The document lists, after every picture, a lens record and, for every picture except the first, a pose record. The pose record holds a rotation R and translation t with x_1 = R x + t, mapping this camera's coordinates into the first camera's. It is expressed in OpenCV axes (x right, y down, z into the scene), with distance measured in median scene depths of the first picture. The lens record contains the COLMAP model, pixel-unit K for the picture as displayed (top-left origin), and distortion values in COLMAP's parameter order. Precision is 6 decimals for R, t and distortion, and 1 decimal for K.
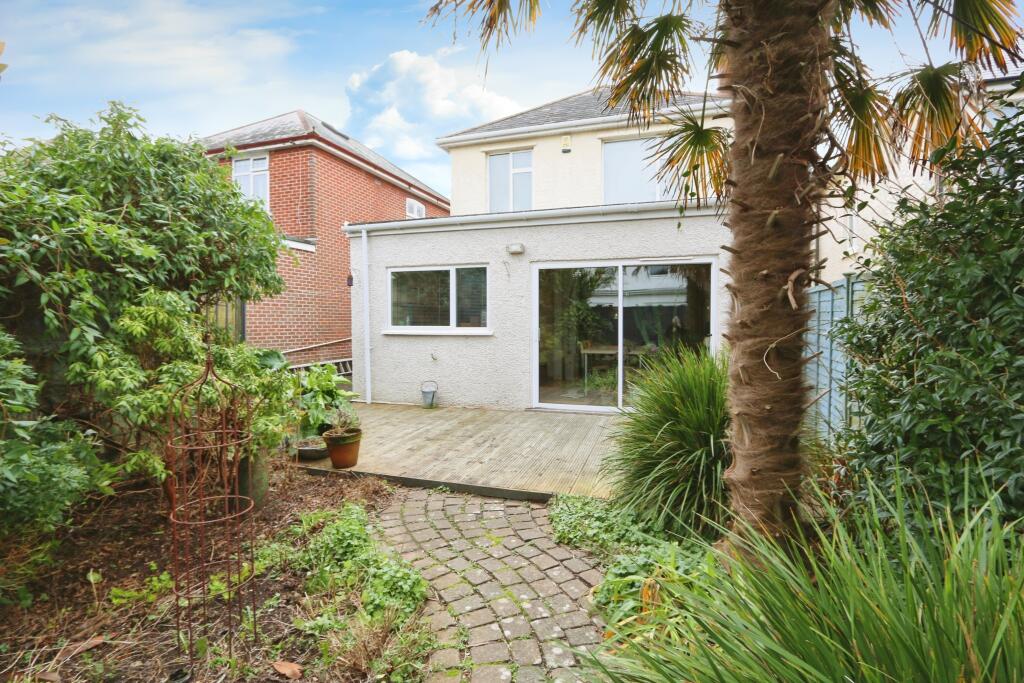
lens RADIAL K [[495.8, 0, 510.0], [0, 495.8, 337.5], [0, 0, 1]] dist [0.002051, -0.000072]
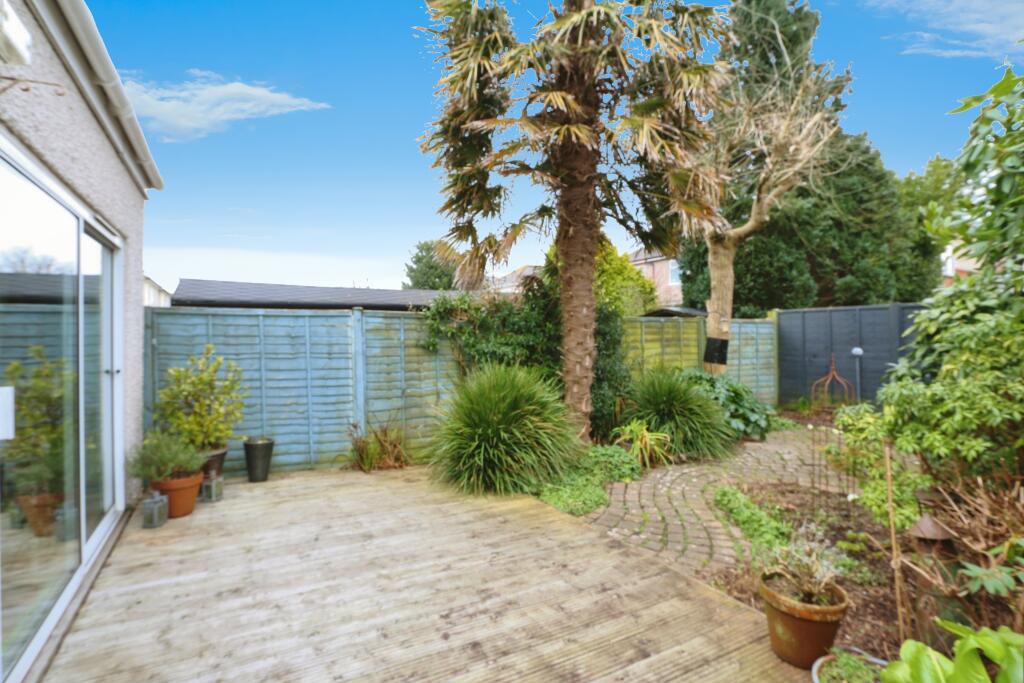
lens RADIAL K [[495.8, 0, 508.4], [0, 495.8, 339.0], [0, 0, 1]] dist [0.002051, -0.000072]
pose [[-0.741593, 0.003570, 0.670840, -0.627134], [0.024525, 0.999462, 0.021793, -0.091313], [-0.670401, 0.032614, -0.741281, 2.151682]]
